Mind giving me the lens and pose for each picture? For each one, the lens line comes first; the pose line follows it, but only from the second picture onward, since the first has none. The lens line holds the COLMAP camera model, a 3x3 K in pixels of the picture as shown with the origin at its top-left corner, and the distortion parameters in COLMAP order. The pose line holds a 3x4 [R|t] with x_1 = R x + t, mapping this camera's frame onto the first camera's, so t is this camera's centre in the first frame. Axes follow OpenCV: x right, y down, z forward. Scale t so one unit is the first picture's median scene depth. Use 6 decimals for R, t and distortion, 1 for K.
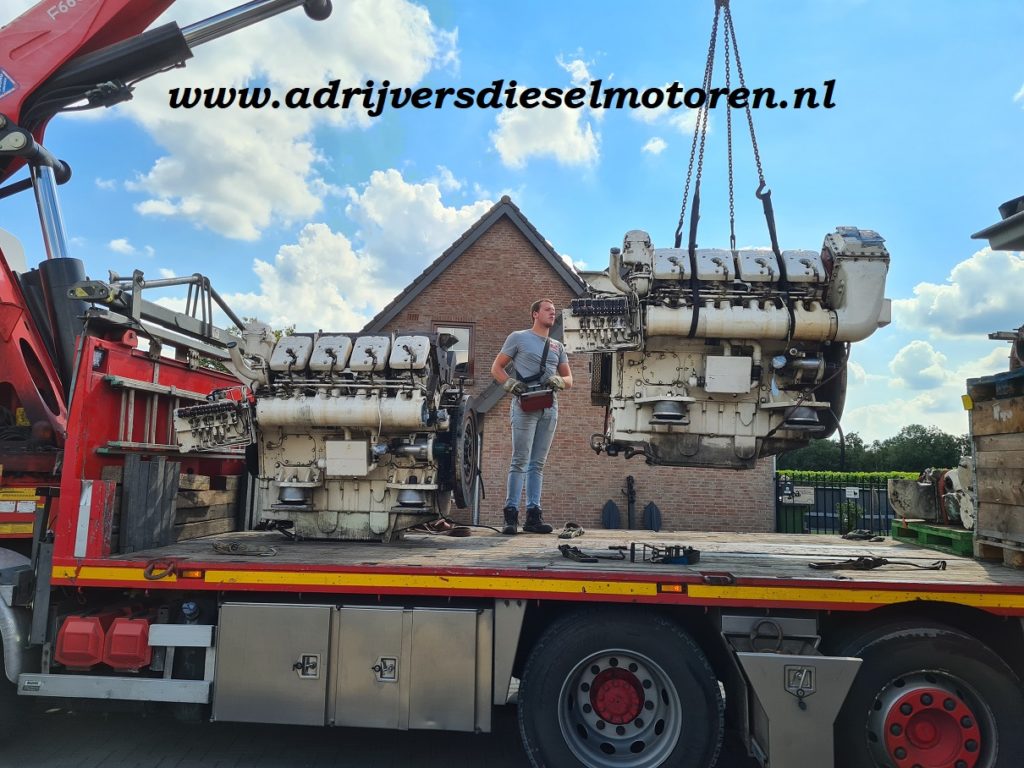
lens RADIAL K [[768.7, 0, 509.7], [0, 768.7, 379.7], [0, 0, 1]] dist [0.073595, -0.058568]
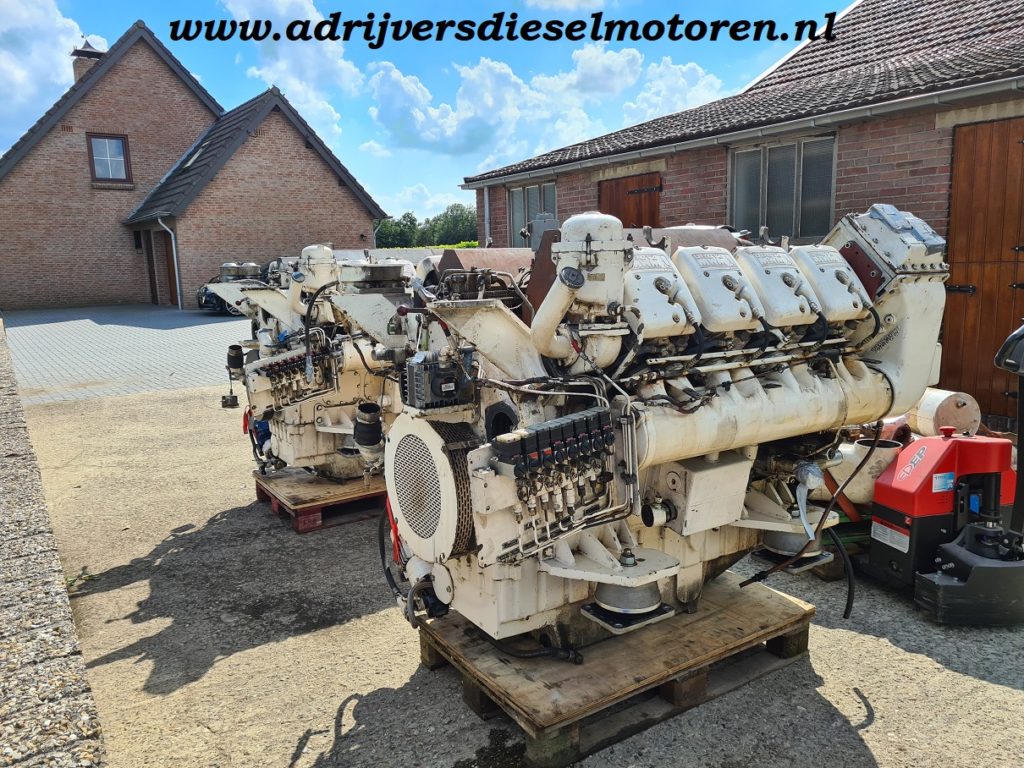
lens RADIAL K [[768.7, 0, 509.2], [0, 768.7, 388.3], [0, 0, 1]] dist [0.073595, -0.058568]
pose [[0.856012, -0.143412, 0.496665, -0.197291], [-0.003230, 0.959247, 0.282550, -0.042427], [-0.516945, -0.243471, 0.820664, -0.397491]]
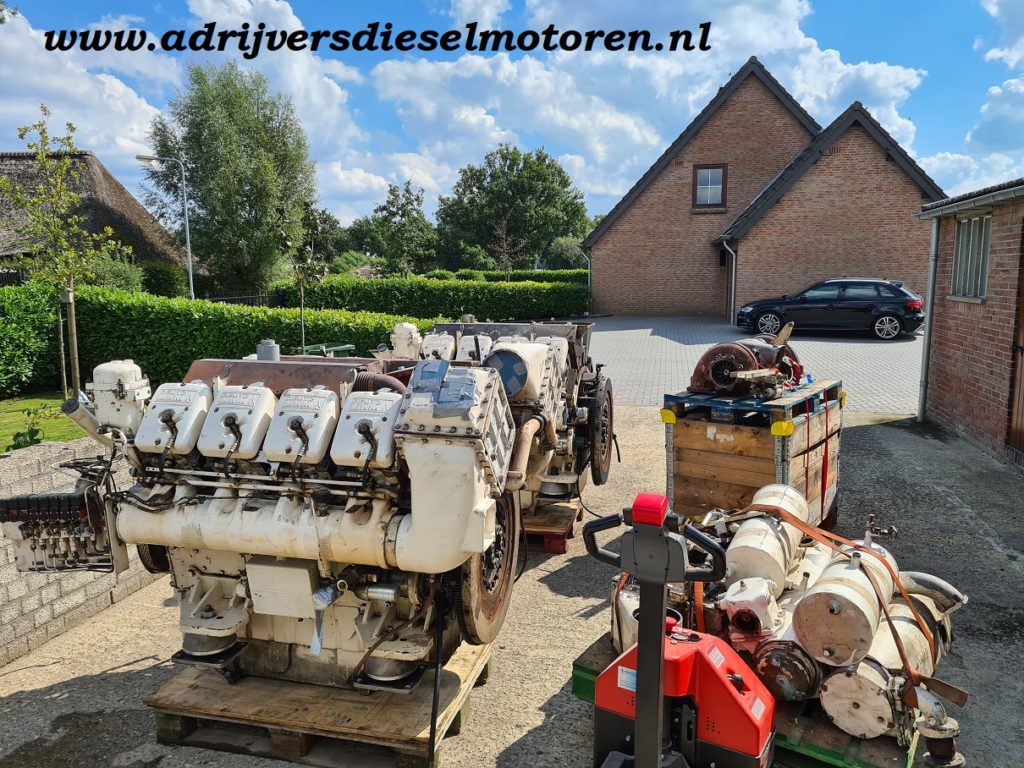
lens RADIAL K [[768.7, 0, 513.9], [0, 768.7, 387.5], [0, 0, 1]] dist [0.073595, -0.058568]
pose [[0.959641, -0.000008, -0.281227, -0.021769], [0.073082, 0.965652, 0.249352, -0.062393], [0.271565, -0.259841, 0.926680, -0.433113]]
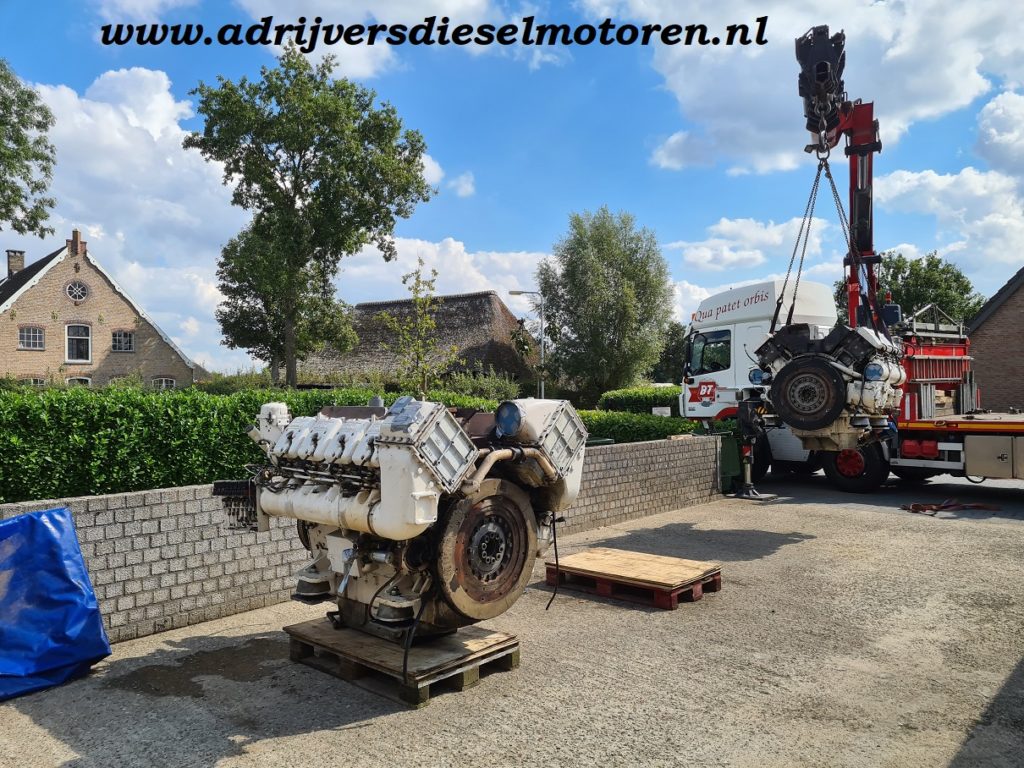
lens RADIAL K [[768.7, 0, 510.1], [0, 768.7, 392.0], [0, 0, 1]] dist [0.073595, -0.058568]
pose [[0.716312, -0.042463, -0.696487, 0.087320], [0.115128, 0.991659, 0.057947, -0.044687], [0.688217, -0.121693, 0.715226, -0.438093]]
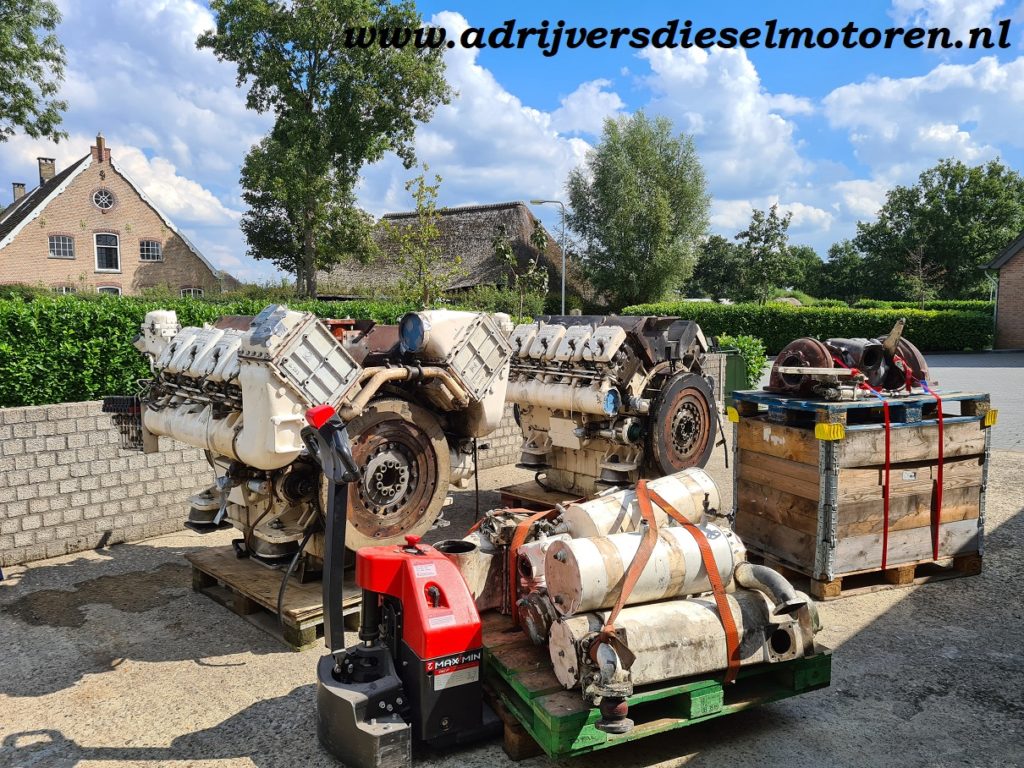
lens RADIAL K [[768.7, 0, 501.8], [0, 768.7, 383.1], [0, 0, 1]] dist [0.073595, -0.058568]
pose [[0.674764, 0.037857, -0.737062, 0.090145], [0.108153, 0.982830, 0.149491, -0.038084], [0.730066, -0.180587, 0.659084, -0.393062]]
